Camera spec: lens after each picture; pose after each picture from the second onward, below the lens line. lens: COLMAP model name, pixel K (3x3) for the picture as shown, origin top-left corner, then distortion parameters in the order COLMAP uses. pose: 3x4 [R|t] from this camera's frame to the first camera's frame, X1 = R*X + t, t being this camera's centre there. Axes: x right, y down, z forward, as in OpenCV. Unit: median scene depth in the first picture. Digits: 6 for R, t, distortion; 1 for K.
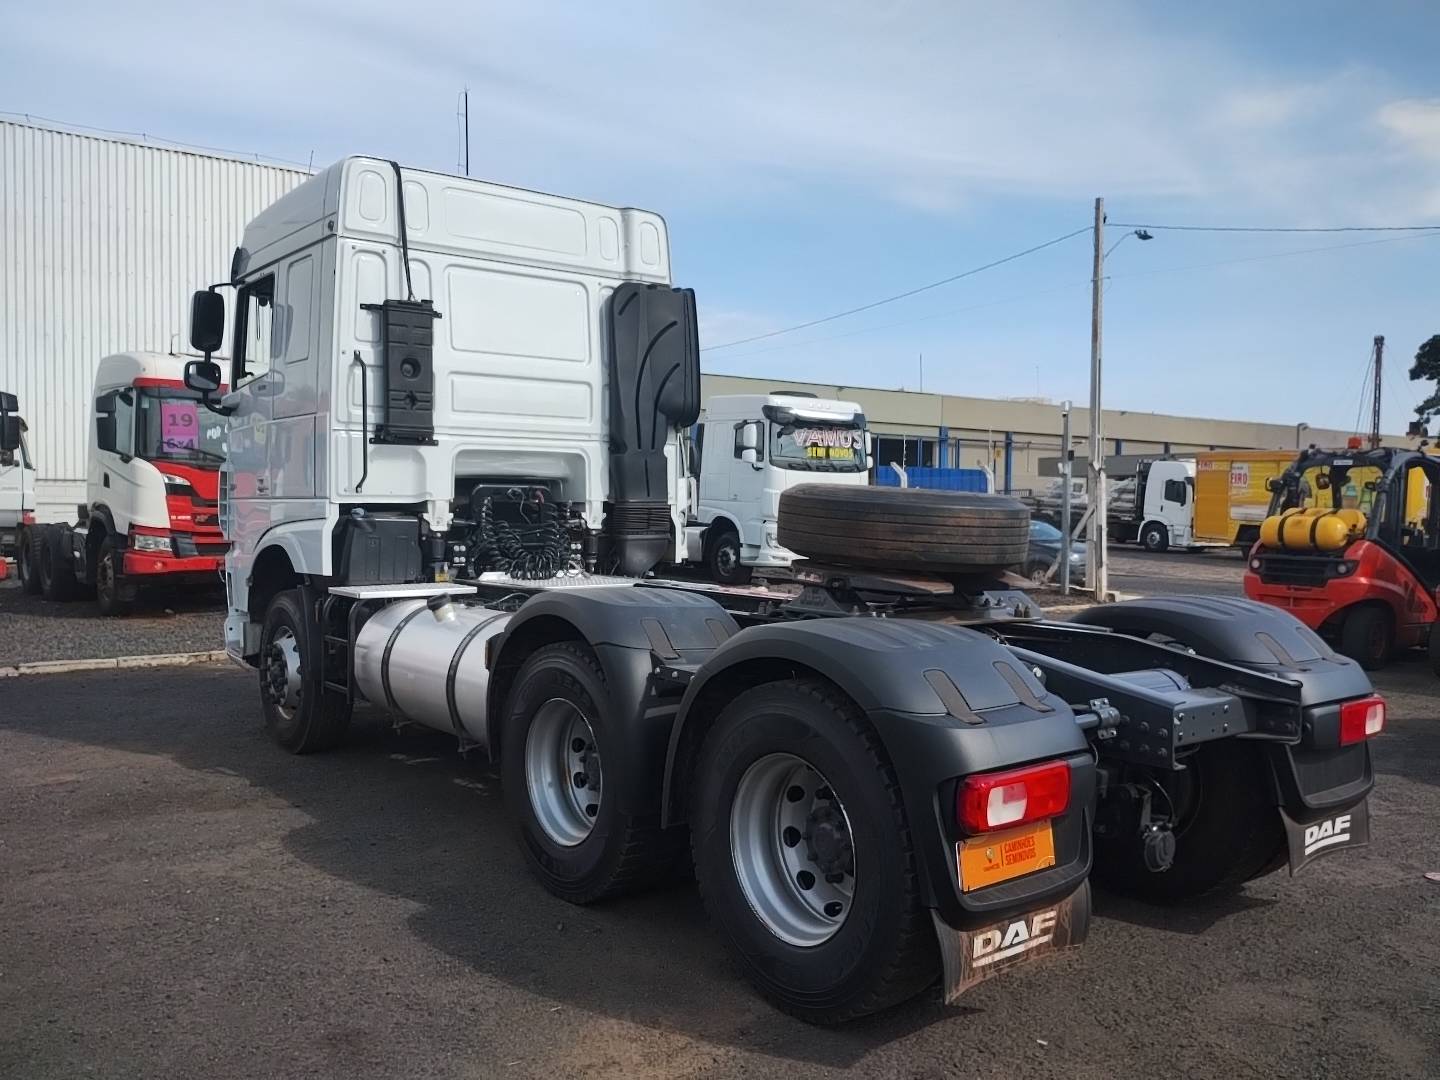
lens RADIAL K [[1187.8, 0, 726.0], [0, 1187.8, 541.0], [0, 0, 1]] dist [0.058791, -0.070118]
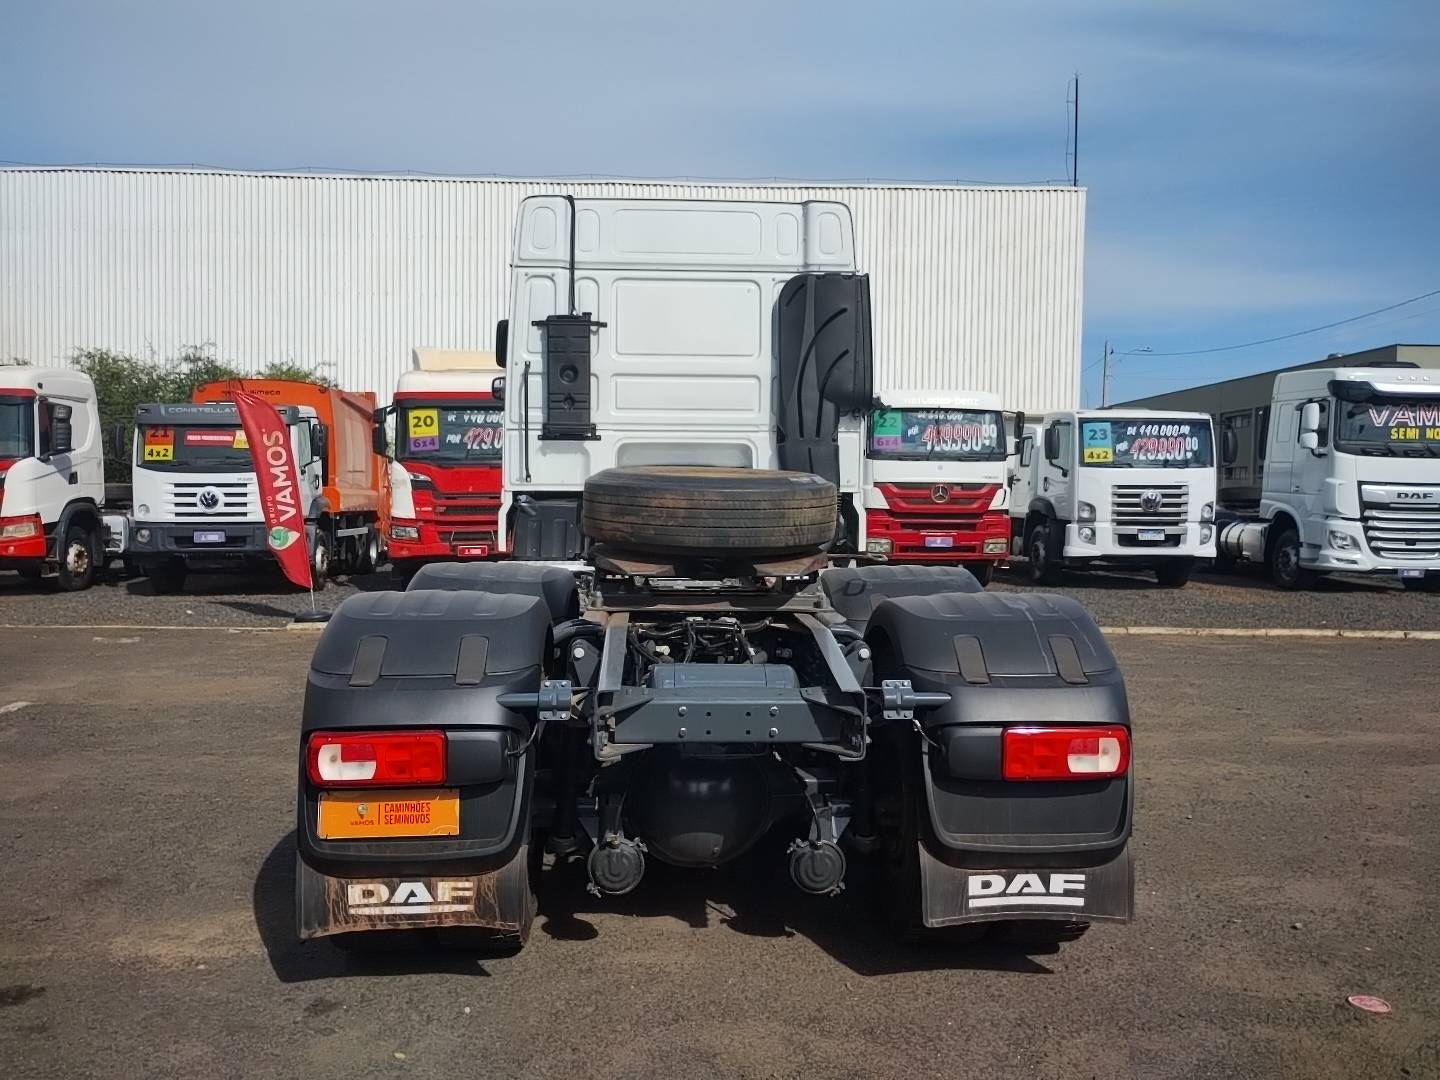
lens RADIAL K [[1187.8, 0, 729.9], [0, 1187.8, 539.2], [0, 0, 1]] dist [0.058791, -0.070118]
pose [[0.823200, 0.018087, -0.567463, 0.461477], [-0.017430, 0.999826, 0.006583, 0.003706], [0.567483, 0.004471, 0.823373, 0.130959]]
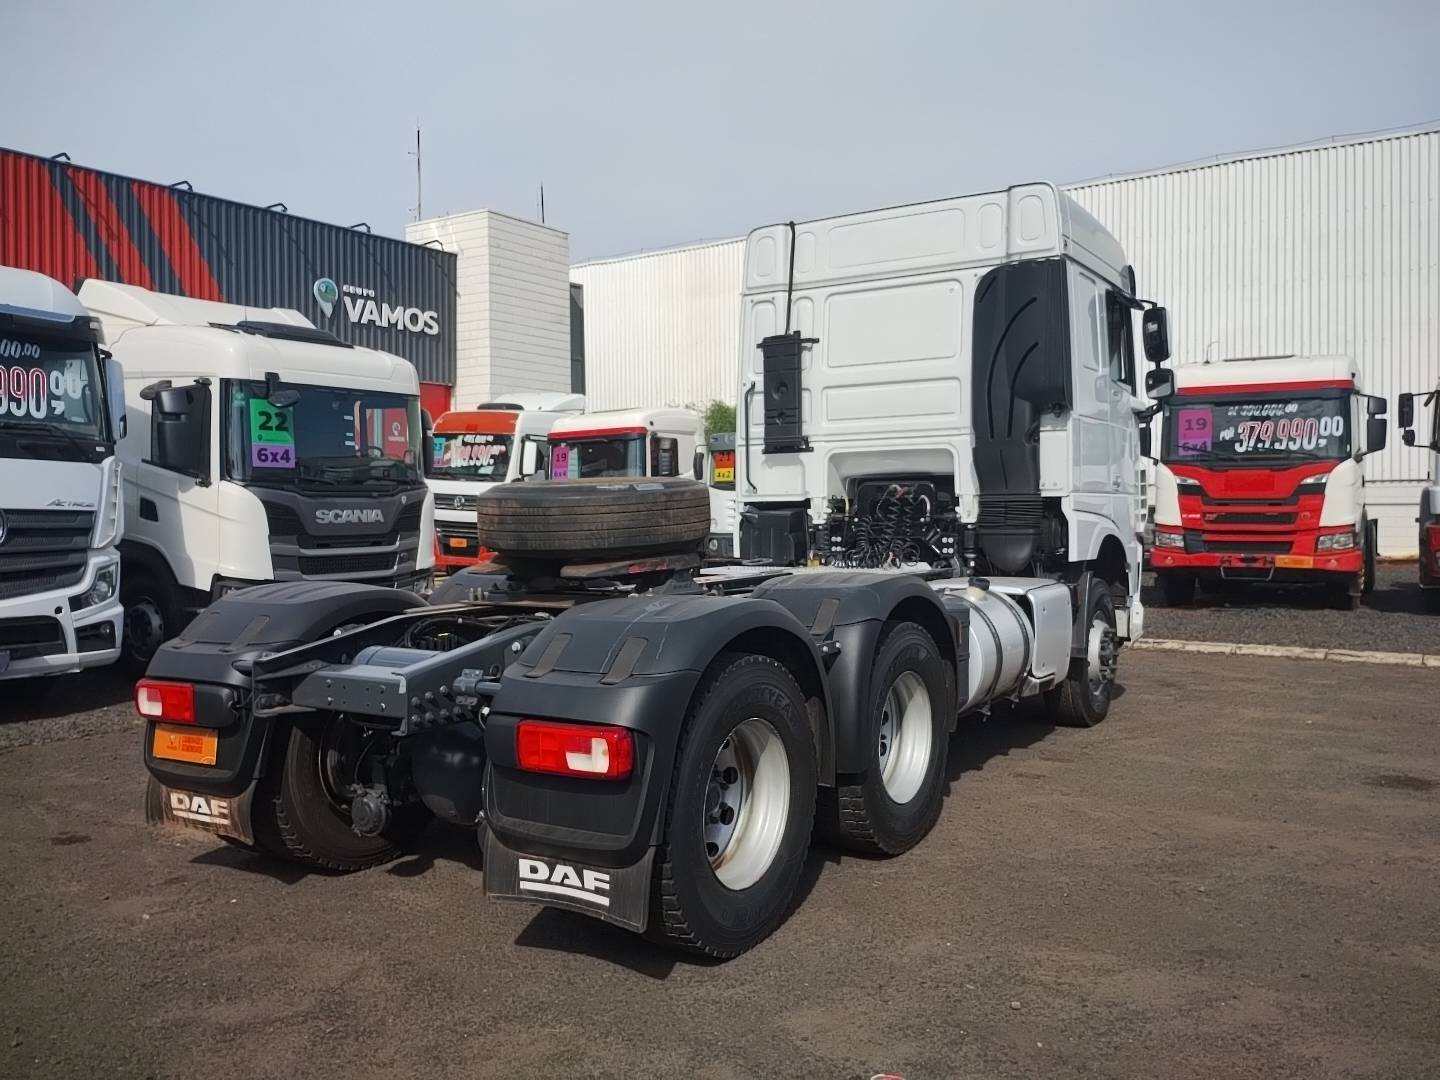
lens RADIAL K [[1187.8, 0, 722.6], [0, 1187.8, 537.4], [0, 0, 1]] dist [0.058791, -0.070118]
pose [[0.336138, 0.010710, -0.941752, 0.770027], [-0.015560, 0.999862, 0.005817, -0.000671], [0.941684, 0.012698, 0.336258, 0.481296]]
